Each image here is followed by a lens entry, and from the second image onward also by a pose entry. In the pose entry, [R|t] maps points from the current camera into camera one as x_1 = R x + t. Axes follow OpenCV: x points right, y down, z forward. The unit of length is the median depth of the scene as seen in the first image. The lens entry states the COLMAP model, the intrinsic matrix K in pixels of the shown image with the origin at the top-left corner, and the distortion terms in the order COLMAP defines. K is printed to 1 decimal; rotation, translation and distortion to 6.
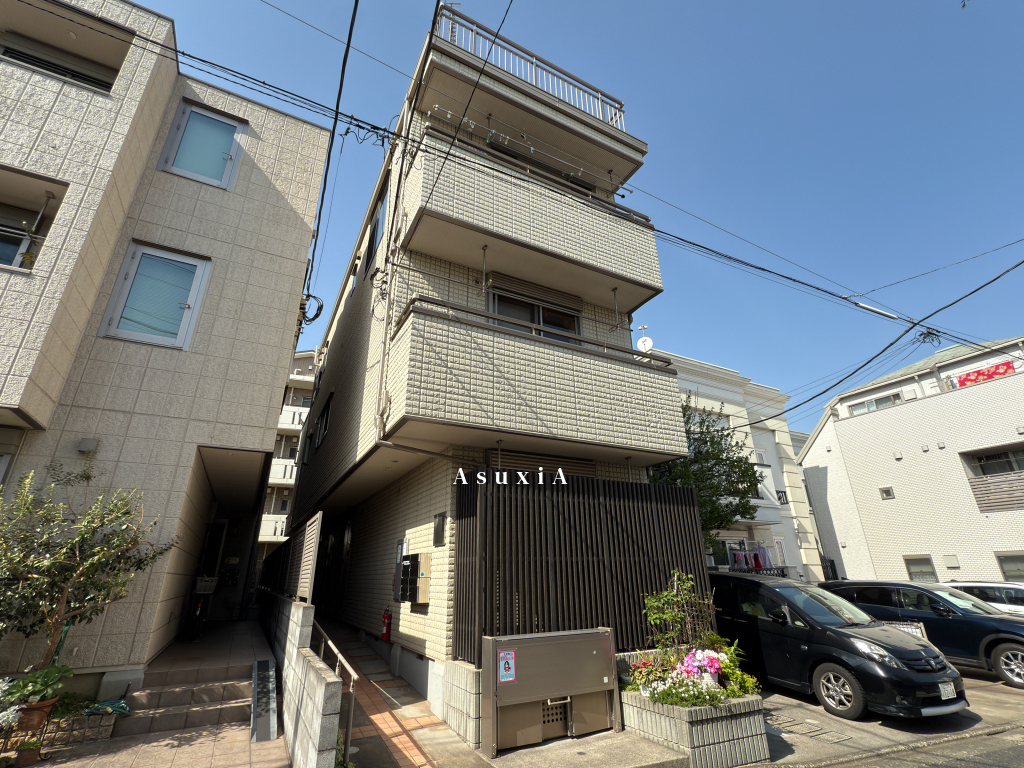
lens RADIAL K [[476.9, 0, 512.0], [0, 476.9, 384.0], [0, 0, 1]] dist [-0.000670, -0.000081]
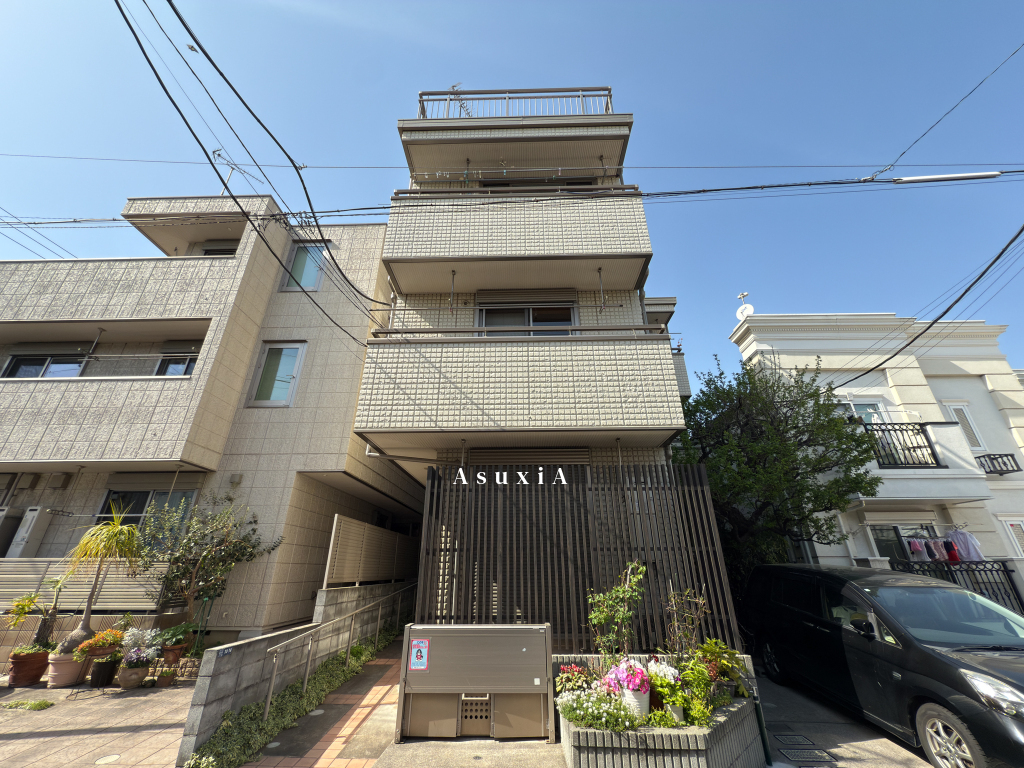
lens RADIAL K [[407.8, 0, 512.0], [0, 407.8, 384.0], [0, 0, 1]] dist [-0.000560, 0.000383]
pose [[0.869459, -0.195438, -0.453702, 0.526233], [0.176390, 0.980694, -0.084419, 0.093305], [0.461441, -0.006629, 0.887146, 0.232989]]
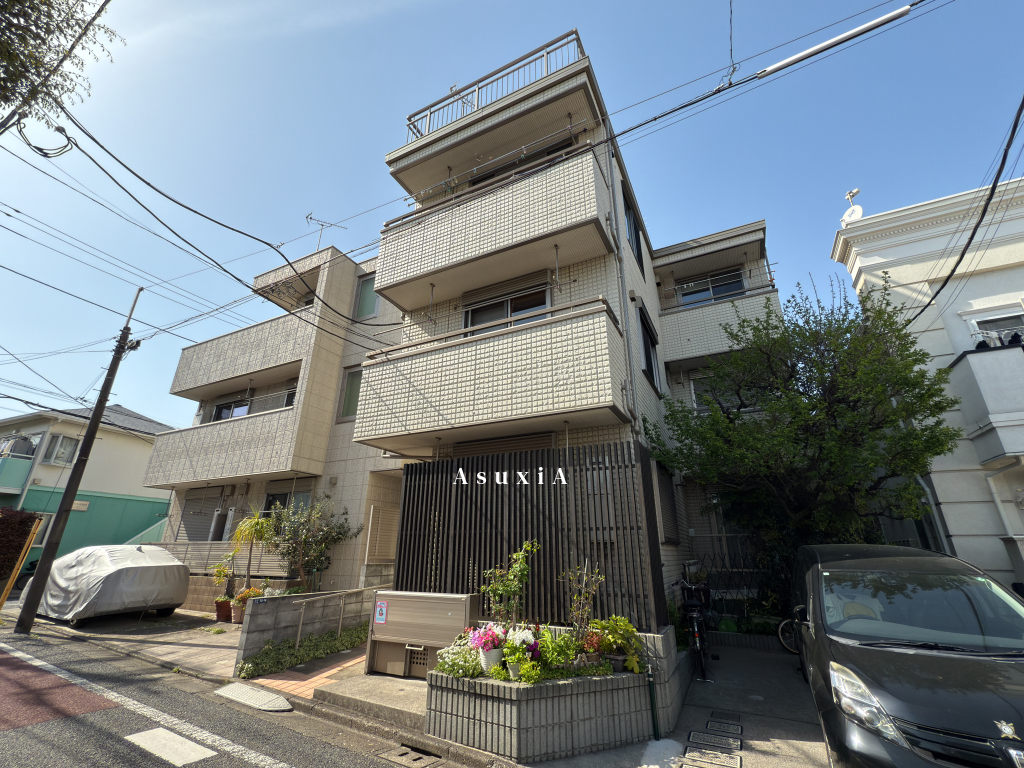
lens RADIAL K [[442.1, 0, 512.0], [0, 442.1, 384.0], [0, 0, 1]] dist [0.001327, 0.000436]
pose [[0.572352, -0.279636, -0.770854, 1.023138], [0.294520, 0.947433, -0.125014, 0.189758], [0.765291, -0.155480, 0.624624, 0.462719]]
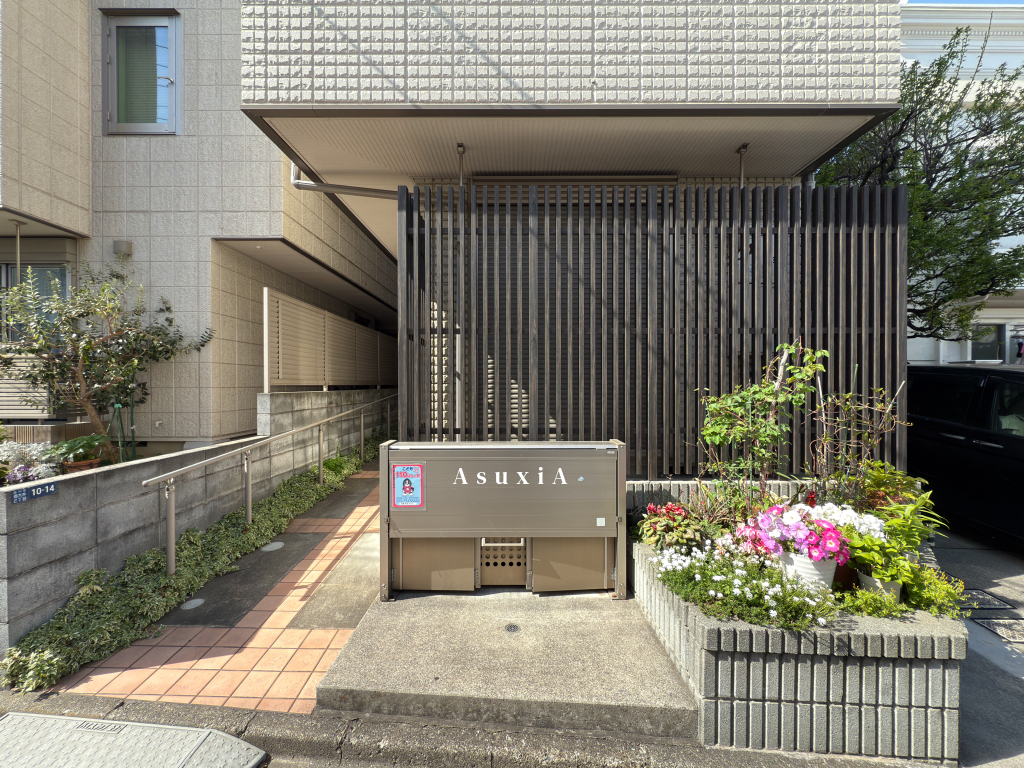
lens RADIAL K [[411.2, 0, 512.0], [0, 411.2, 387.1], [0, 0, 1]] dist [-0.000221, -0.000315]
pose [[0.880355, 0.016233, -0.474038, 0.281633], [0.167215, 0.924627, 0.342205, 0.235116], [0.443864, -0.380529, 0.811285, 0.511425]]
